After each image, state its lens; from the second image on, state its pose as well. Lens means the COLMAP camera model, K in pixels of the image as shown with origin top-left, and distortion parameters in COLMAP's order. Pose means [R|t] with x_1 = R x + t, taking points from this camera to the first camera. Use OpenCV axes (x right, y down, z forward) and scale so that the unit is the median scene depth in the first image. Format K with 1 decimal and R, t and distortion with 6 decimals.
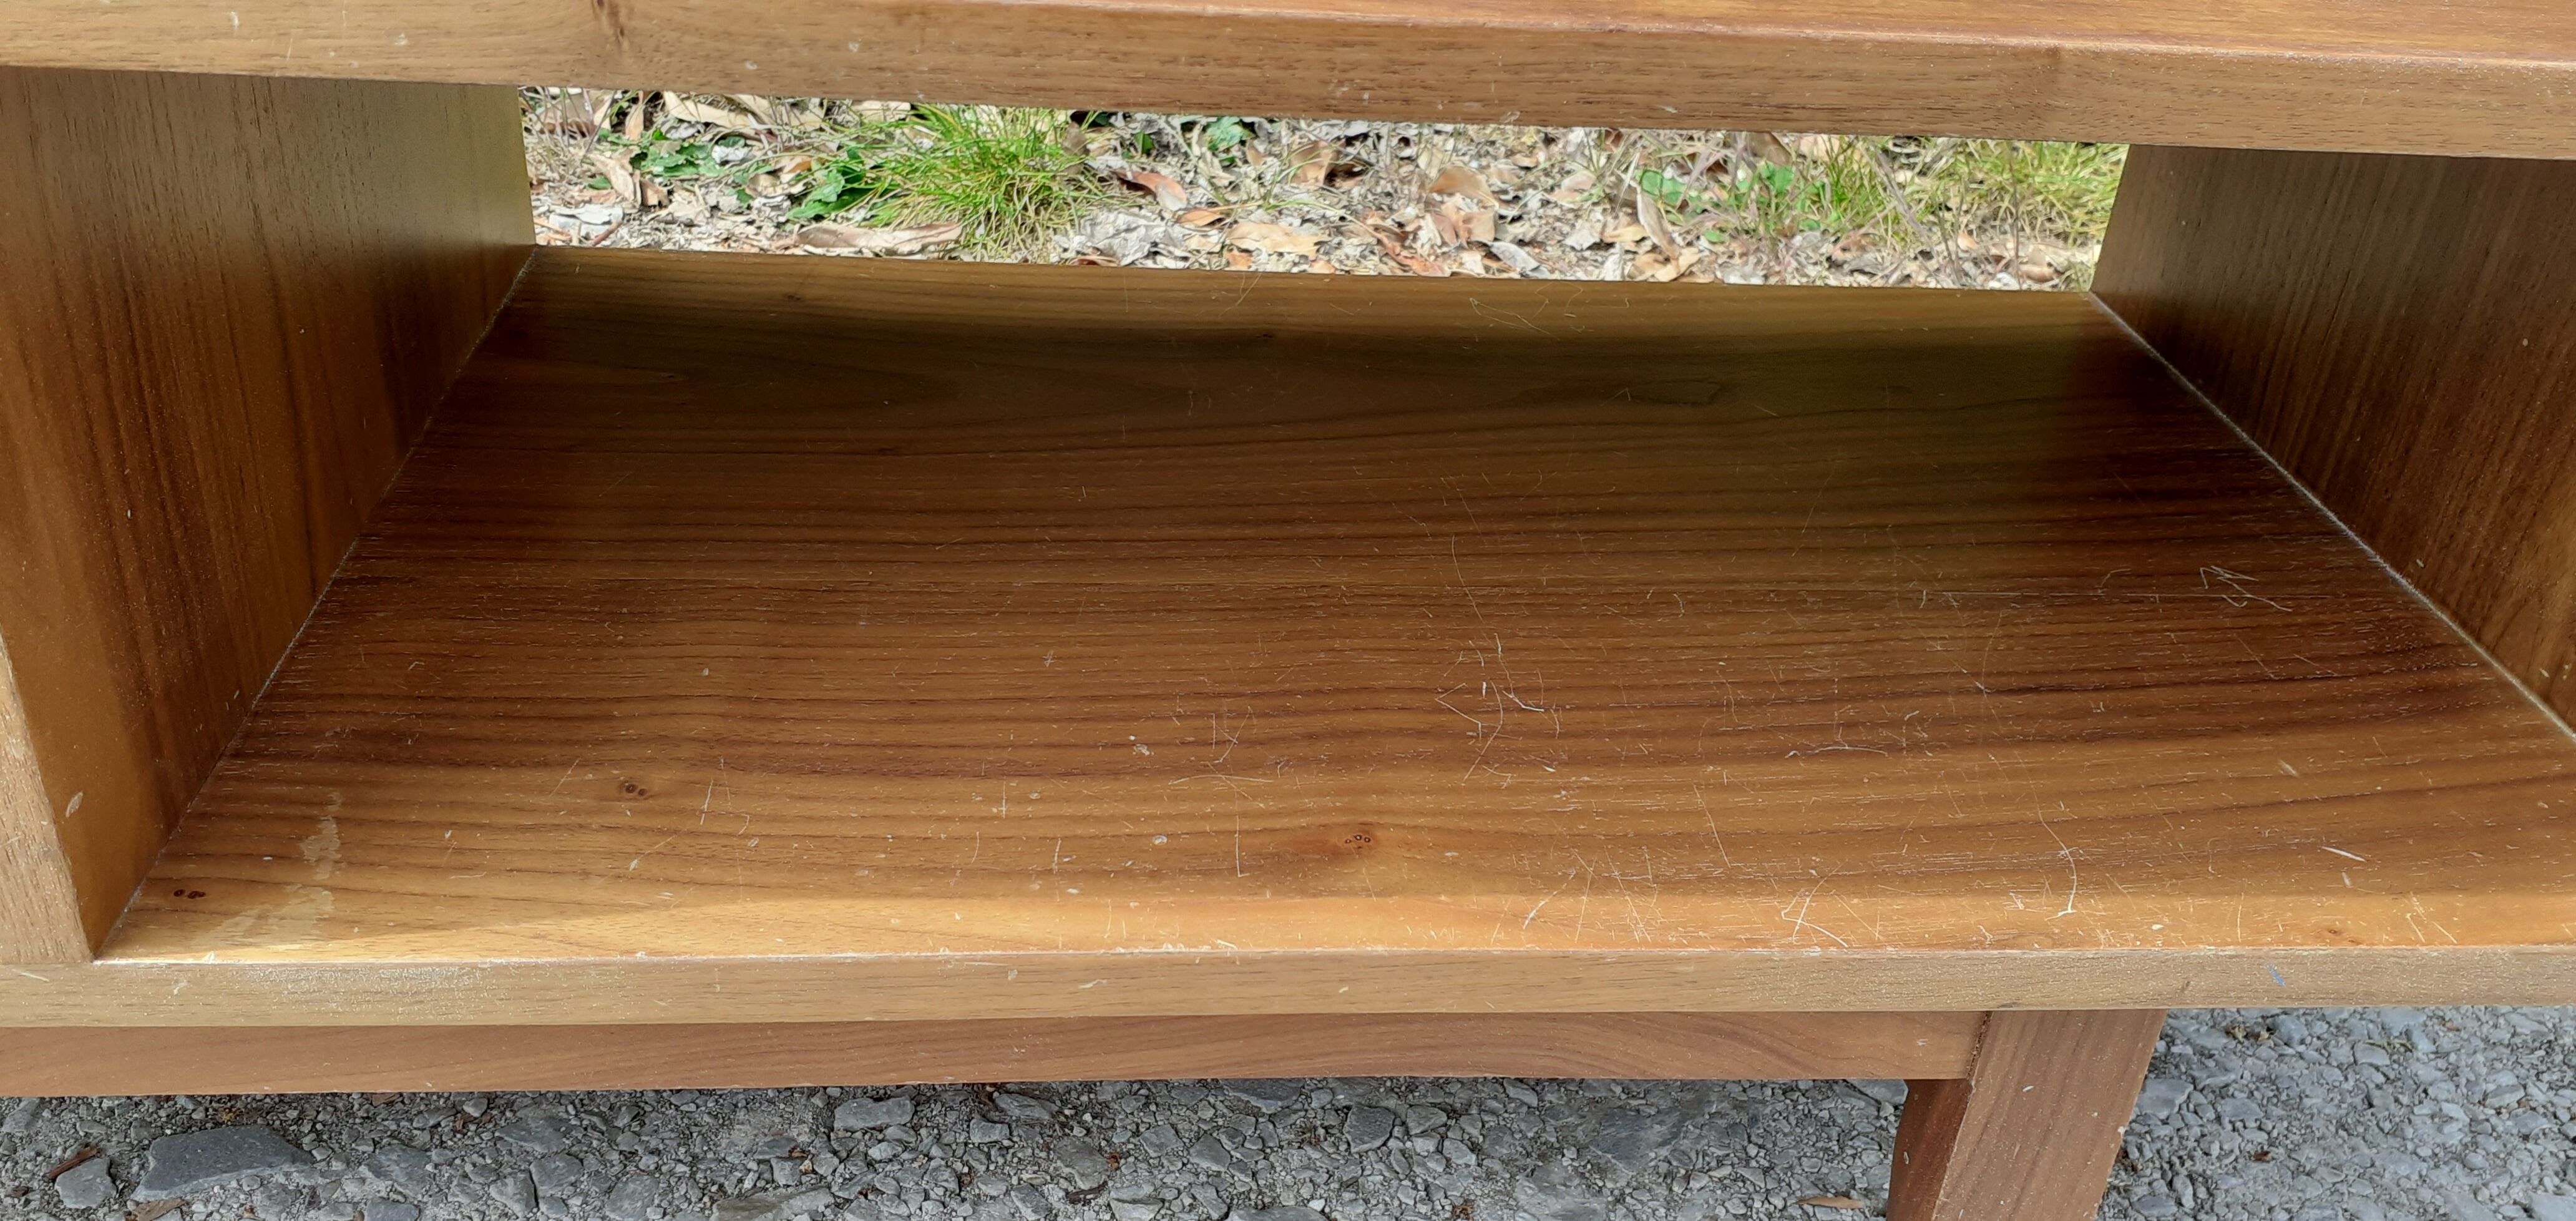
lens RADIAL K [[2017.8, 0, 1348.3], [0, 2017.8, 637.2], [0, 0, 1]] dist [0.080242, -0.160299]
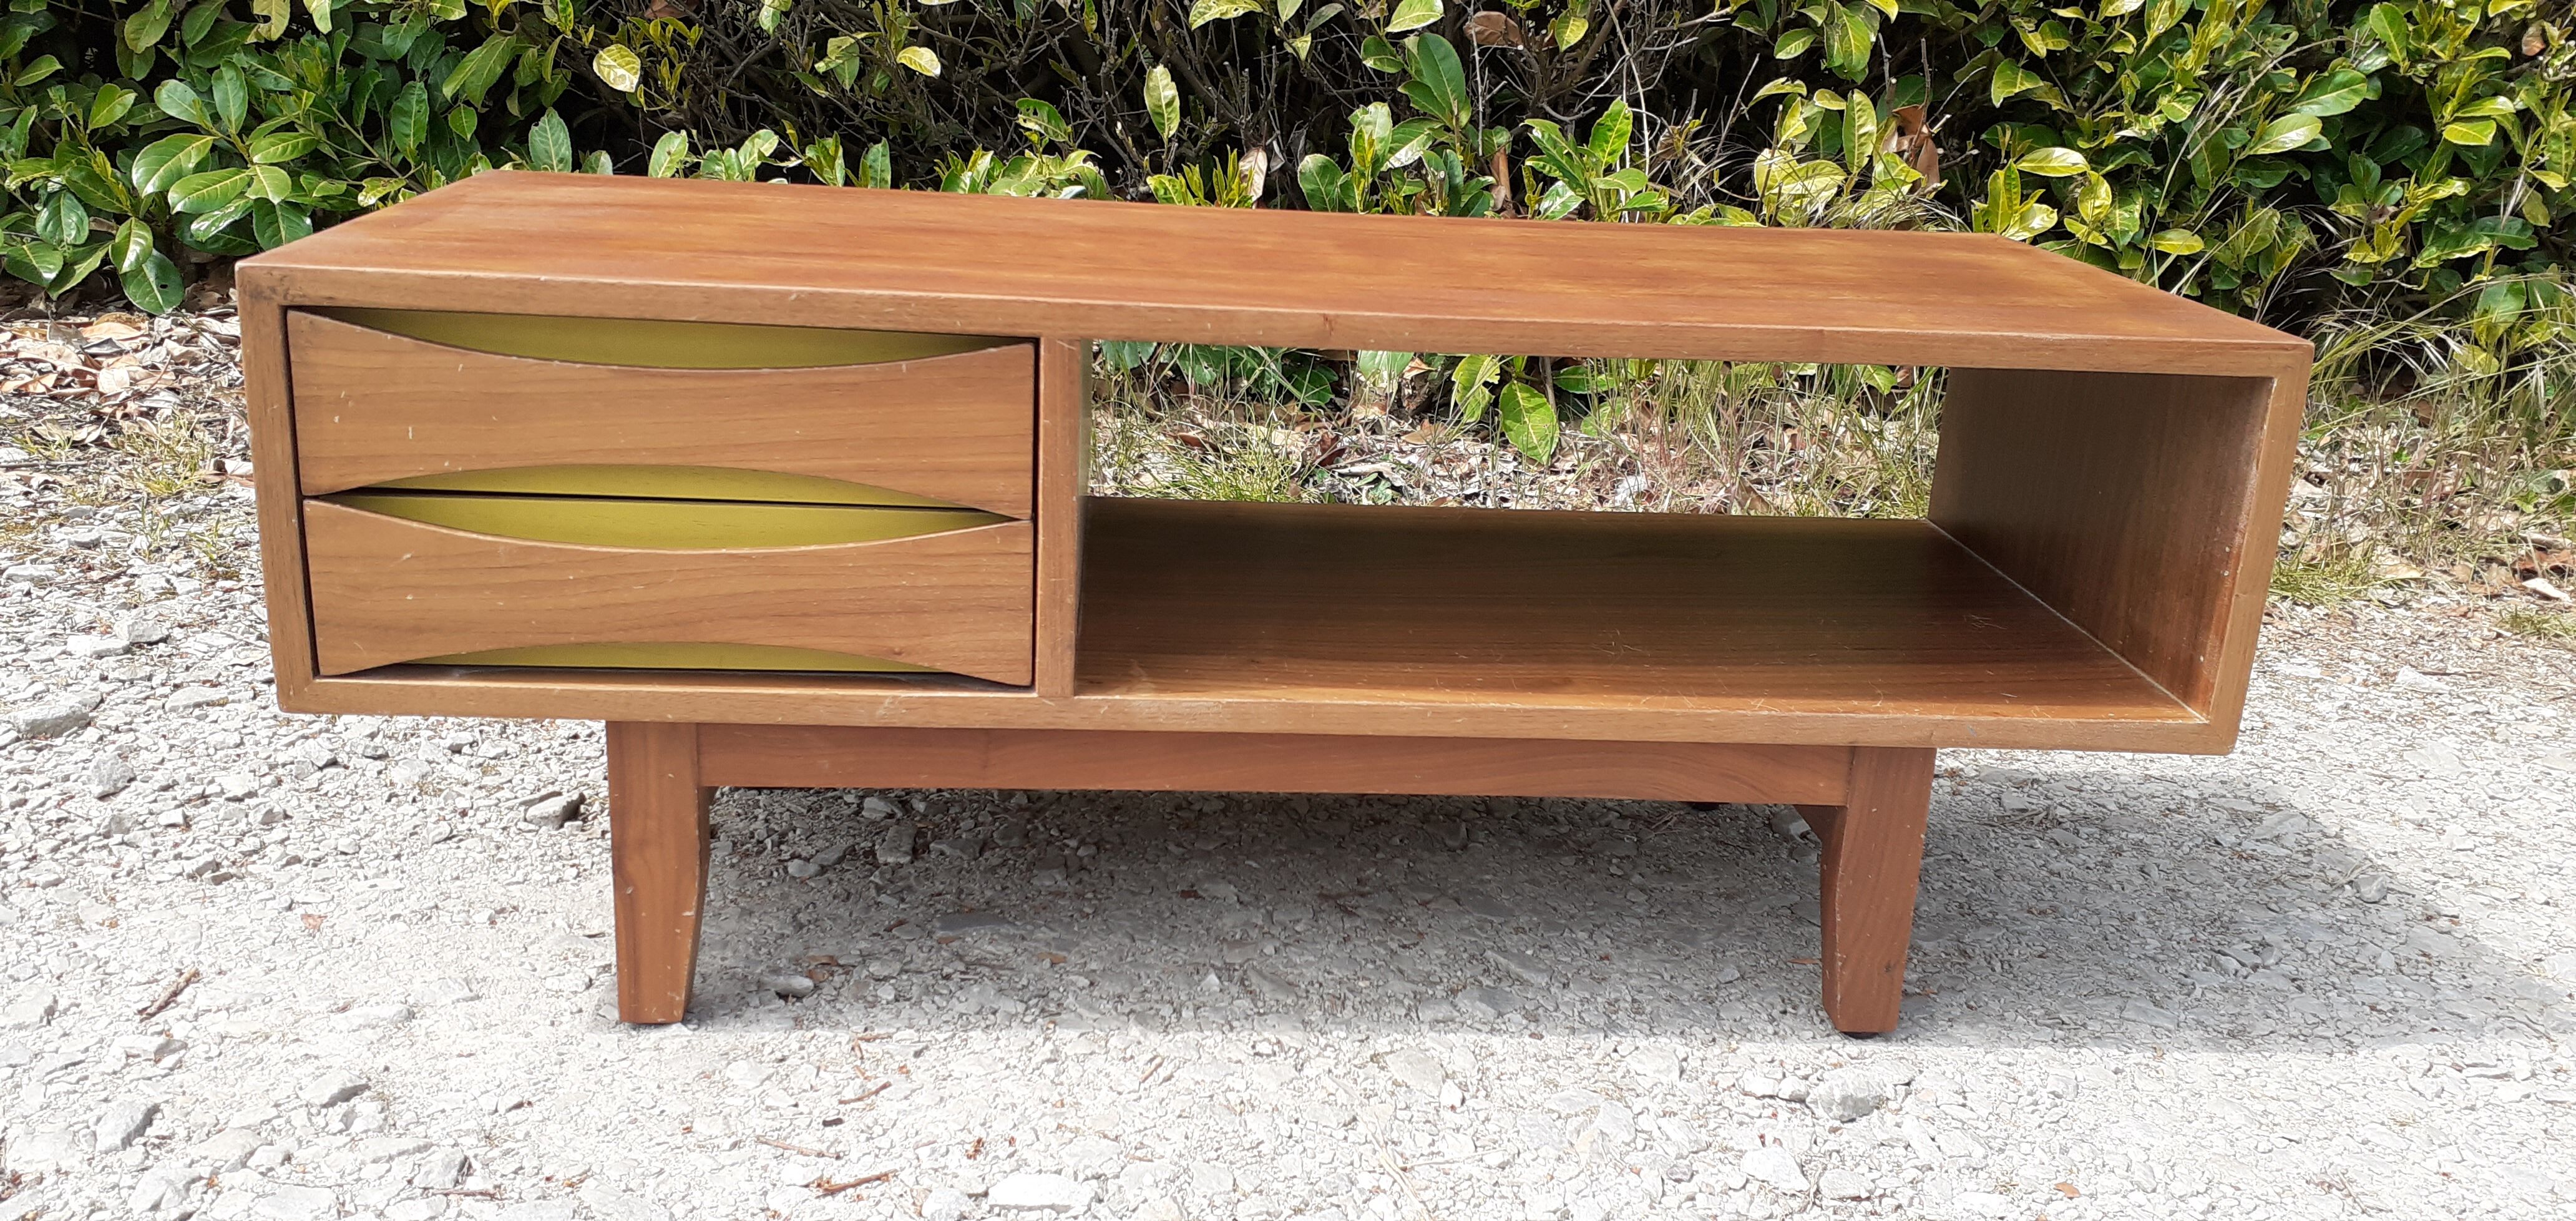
lens RADIAL K [[2017.8, 0, 1348.3], [0, 2017.8, 637.2], [0, 0, 1]] dist [0.080242, -0.160299]
pose [[0.999821, -0.013890, -0.012884, -0.200659], [0.010456, 0.971668, -0.236120, 0.561038], [0.015799, 0.235943, 0.971639, -1.179288]]
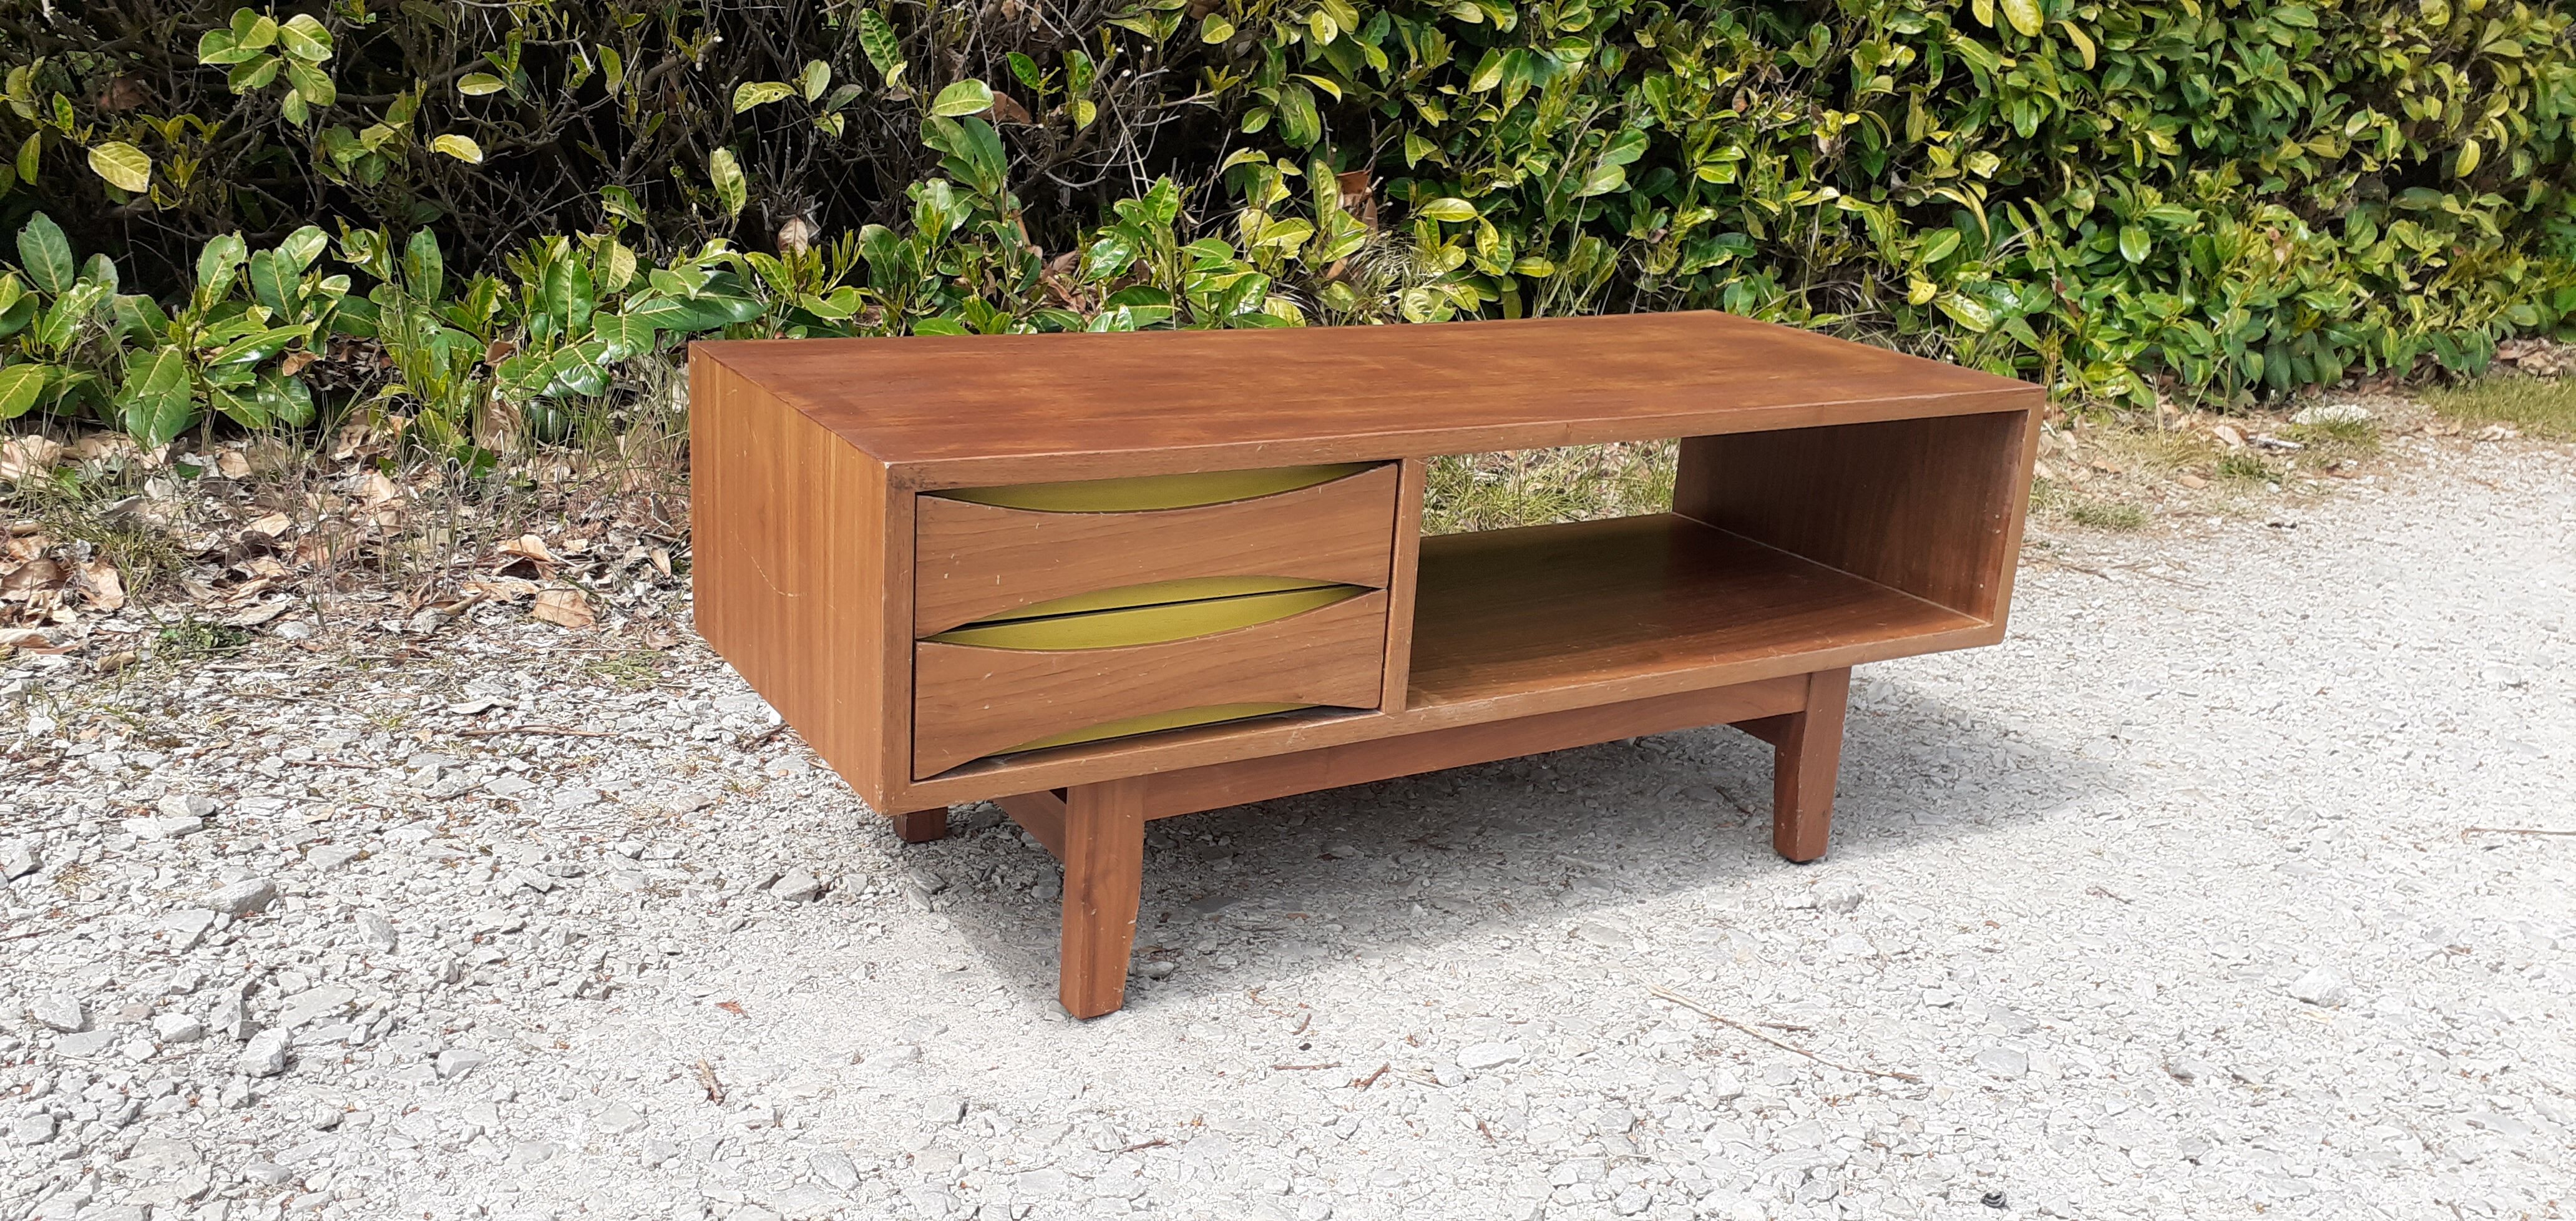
lens RADIAL K [[2033.3, 0, 1288.0], [0, 2033.3, 610.5], [0, 0, 1]] dist [0.129783, -0.239489]
pose [[0.897124, -0.139795, 0.419078, -1.828720], [0.233477, 0.955344, -0.181124, 0.478953], [-0.375044, 0.260336, 0.889701, -1.700257]]
